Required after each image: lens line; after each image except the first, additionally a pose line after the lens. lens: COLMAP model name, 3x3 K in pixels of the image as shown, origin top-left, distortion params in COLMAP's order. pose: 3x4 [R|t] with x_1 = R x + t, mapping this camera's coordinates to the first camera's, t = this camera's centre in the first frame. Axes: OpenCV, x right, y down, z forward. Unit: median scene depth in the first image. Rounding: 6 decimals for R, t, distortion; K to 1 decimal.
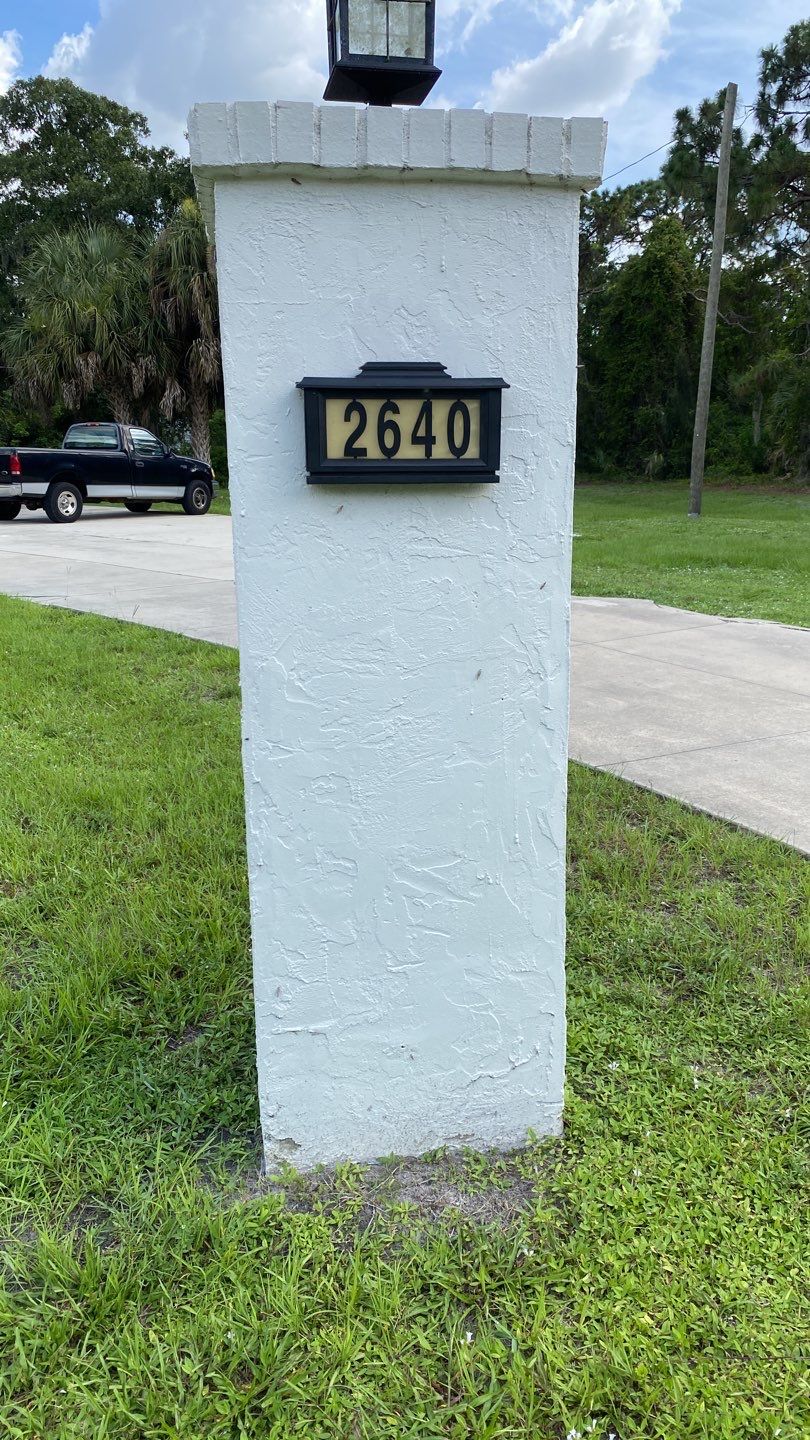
lens RADIAL K [[1100.1, 0, 391.8], [0, 1100.1, 677.7], [0, 0, 1]] dist [0.054945, -0.079739]
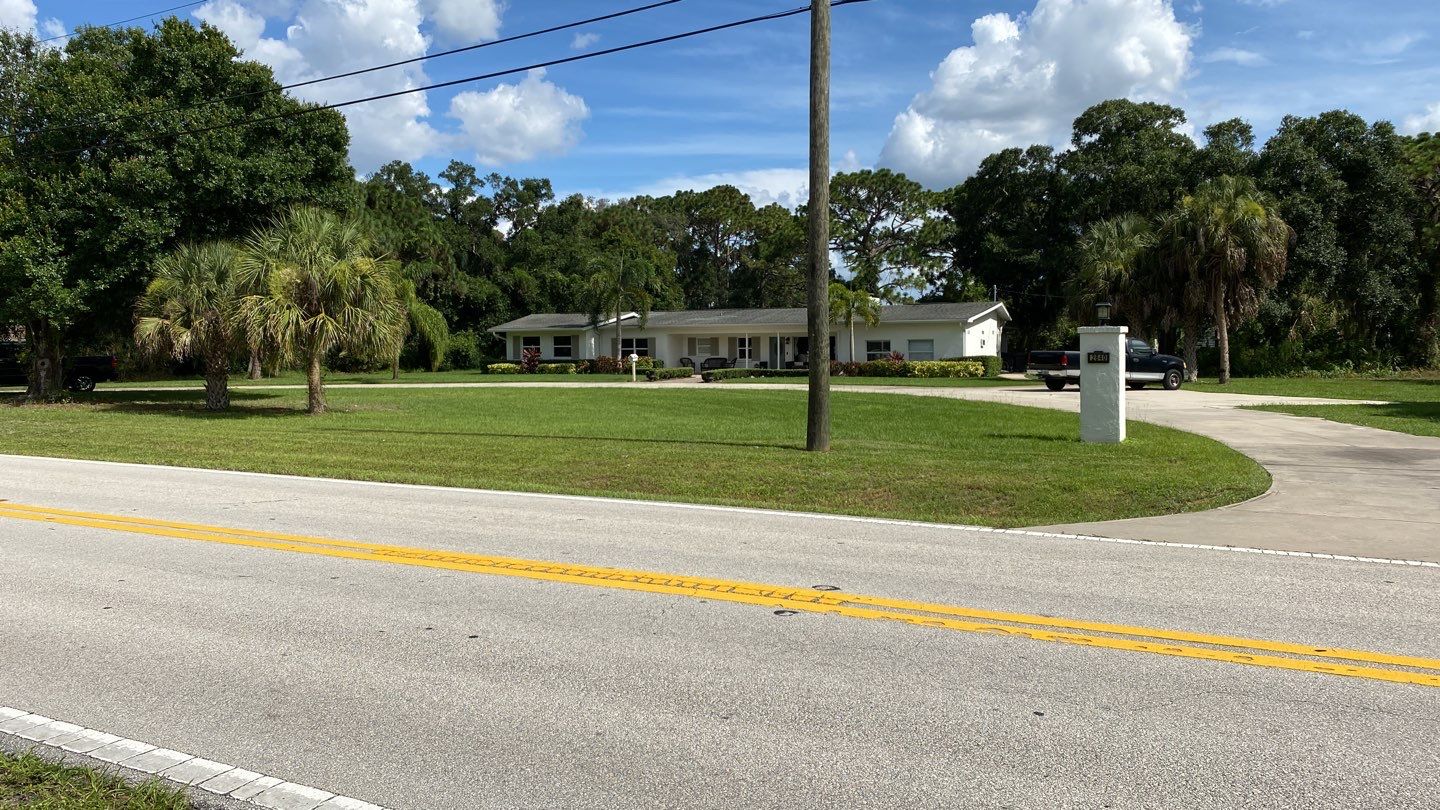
lens RADIAL K [[1100.1, 0, 713.9], [0, 1100.1, 395.1], [0, 0, 1]] dist [0.054945, -0.079739]
pose [[0.805764, 0.023399, -0.591774, 0.209527], [-0.116366, 0.985996, -0.119458, 0.113674], [0.580692, 0.165117, 0.797203, -0.594594]]
